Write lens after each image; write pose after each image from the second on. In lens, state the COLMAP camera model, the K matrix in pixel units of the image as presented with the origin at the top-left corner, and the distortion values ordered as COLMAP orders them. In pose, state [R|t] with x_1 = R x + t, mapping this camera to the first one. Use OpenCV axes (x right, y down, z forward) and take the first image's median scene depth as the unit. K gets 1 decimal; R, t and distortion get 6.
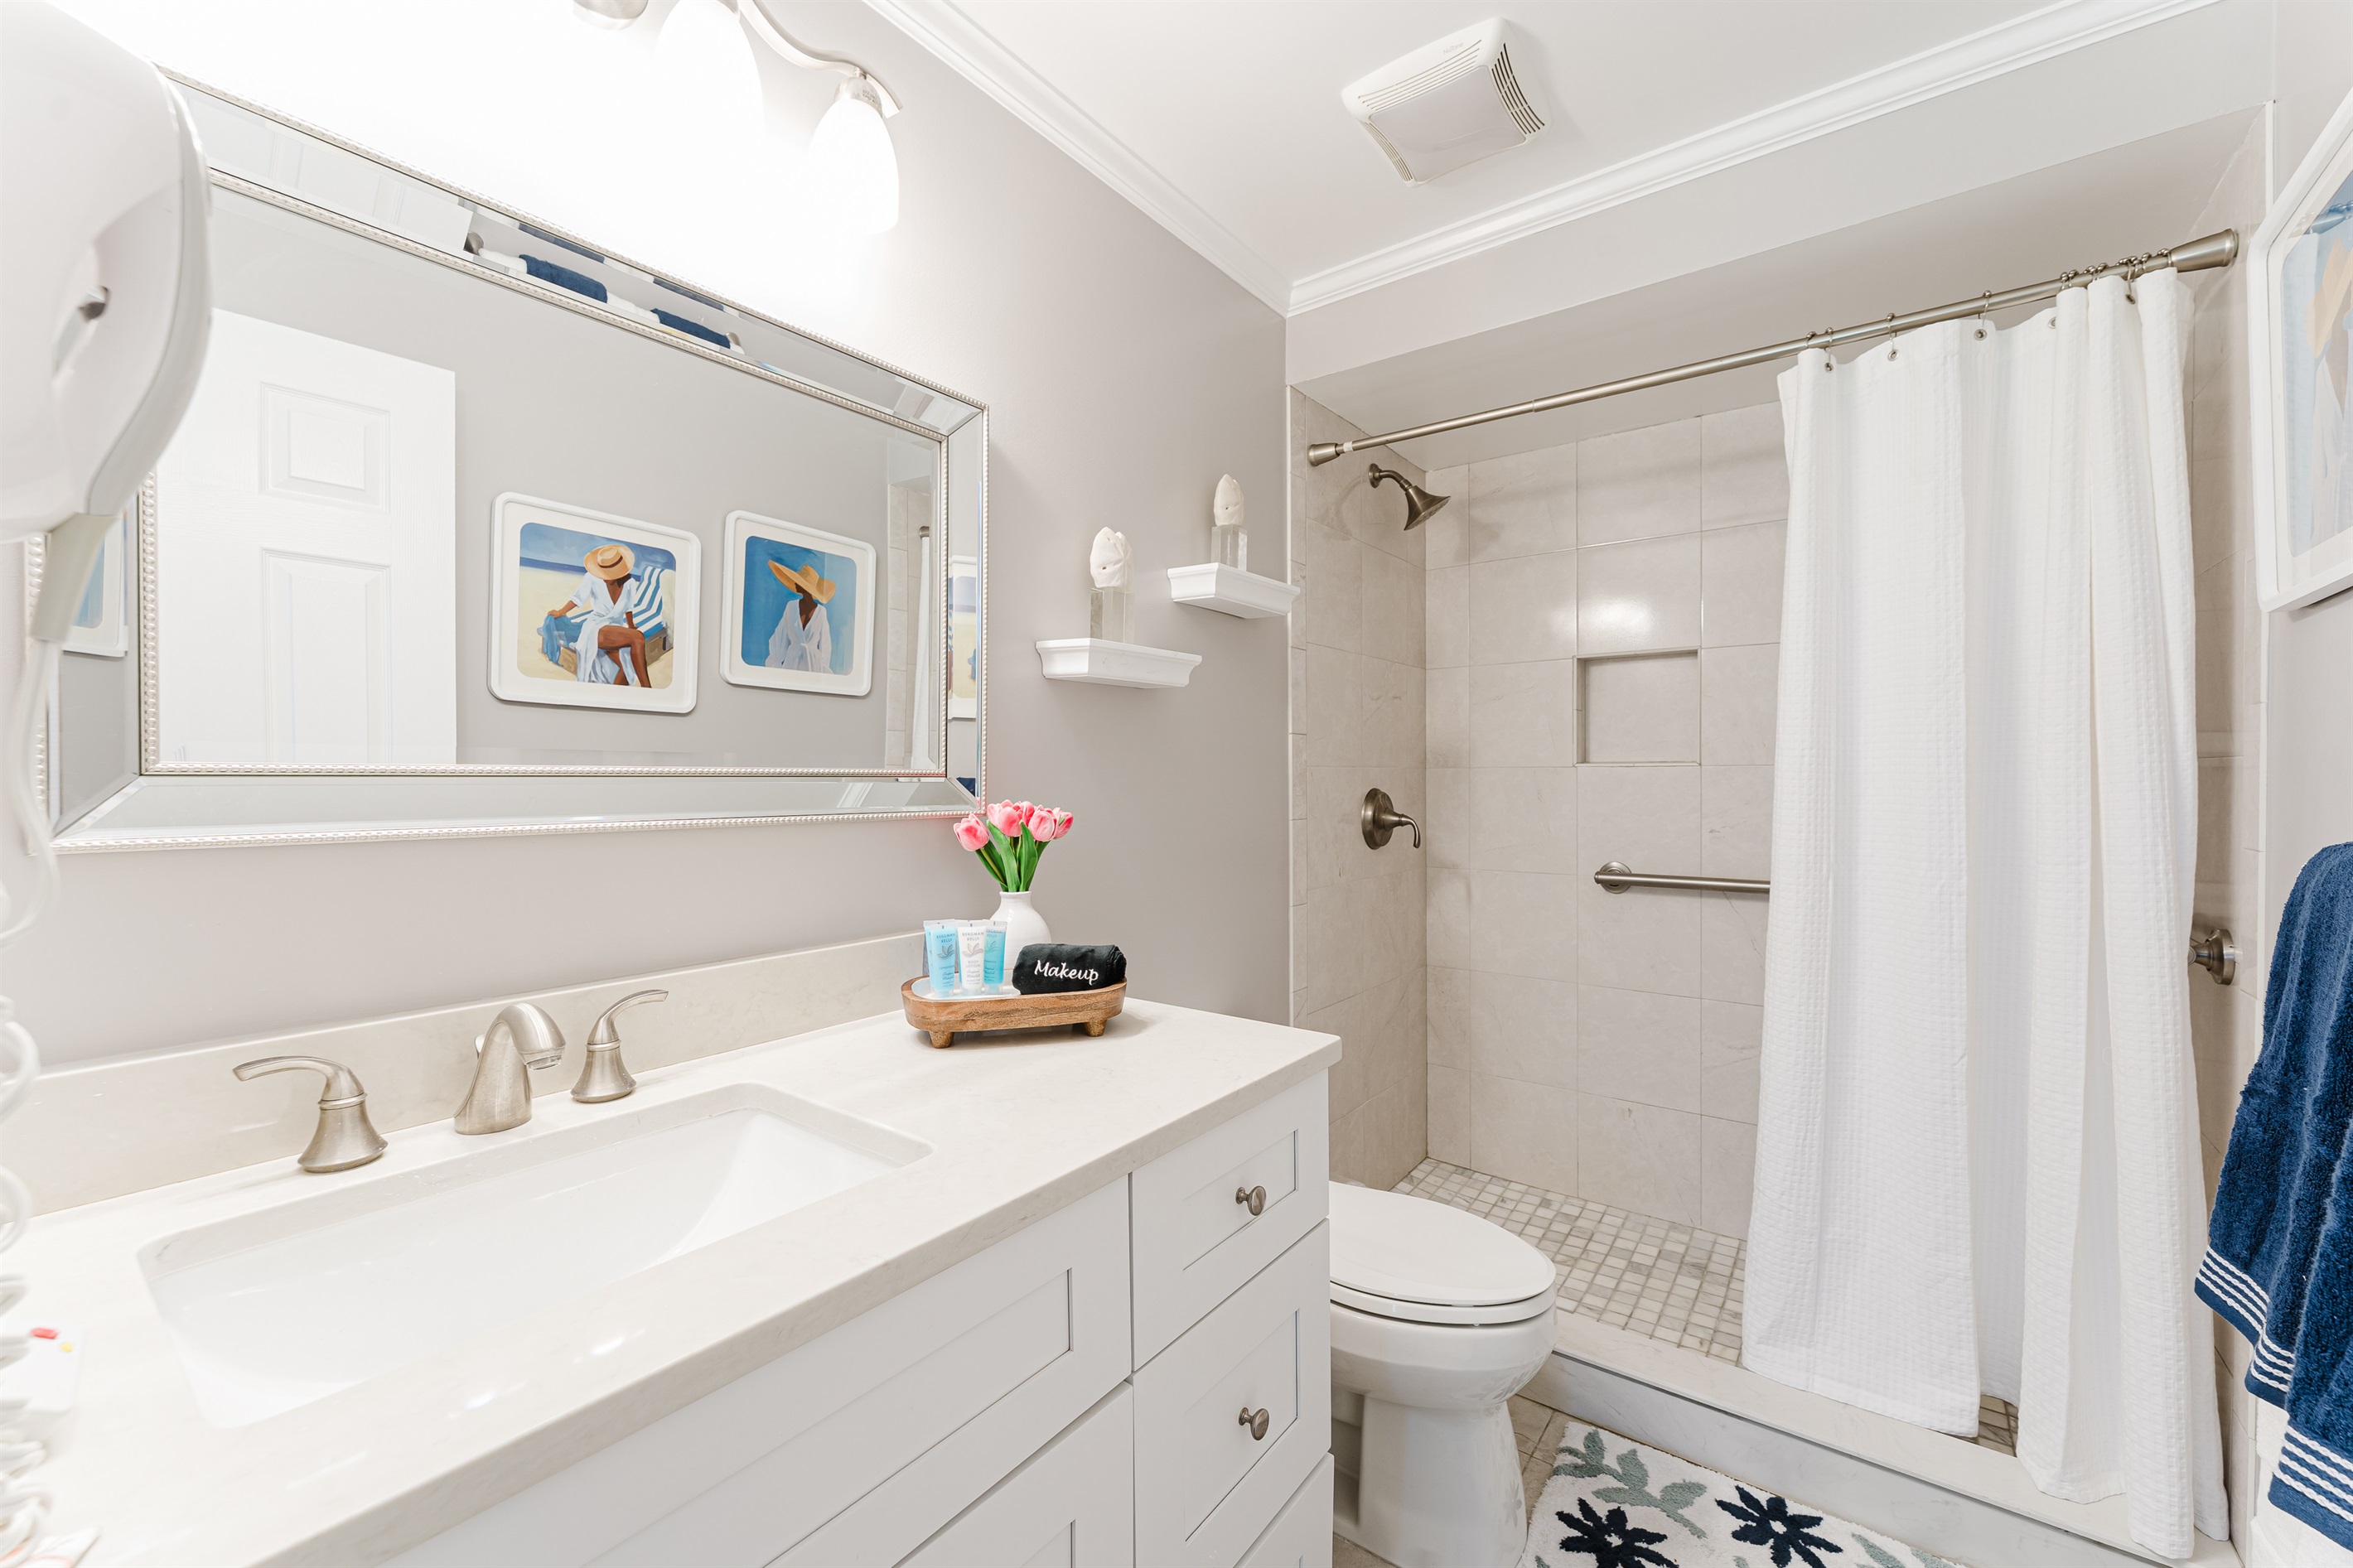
lens RADIAL K [[969.5, 0, 1193.4], [0, 969.5, 781.1], [0, 0, 1]] dist [-0.002793, -0.000582]
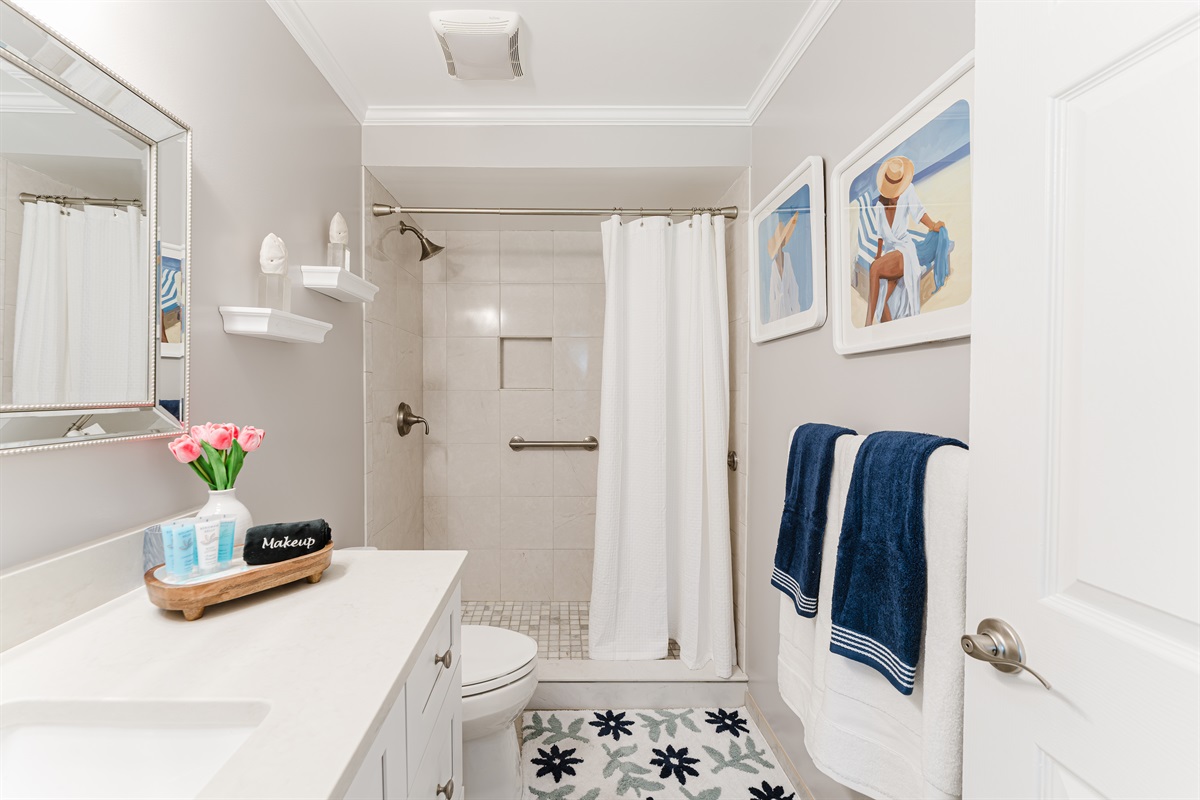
lens RADIAL K [[494.5, 0, 599.6], [0, 494.5, 394.9], [0, 0, 1]] dist [-0.002793, -0.000582]
pose [[0.790042, -0.000174, 0.613052, -0.134867], [-0.002501, 0.999991, 0.003507, -0.016741], [-0.613047, -0.004304, 0.790035, 0.084461]]
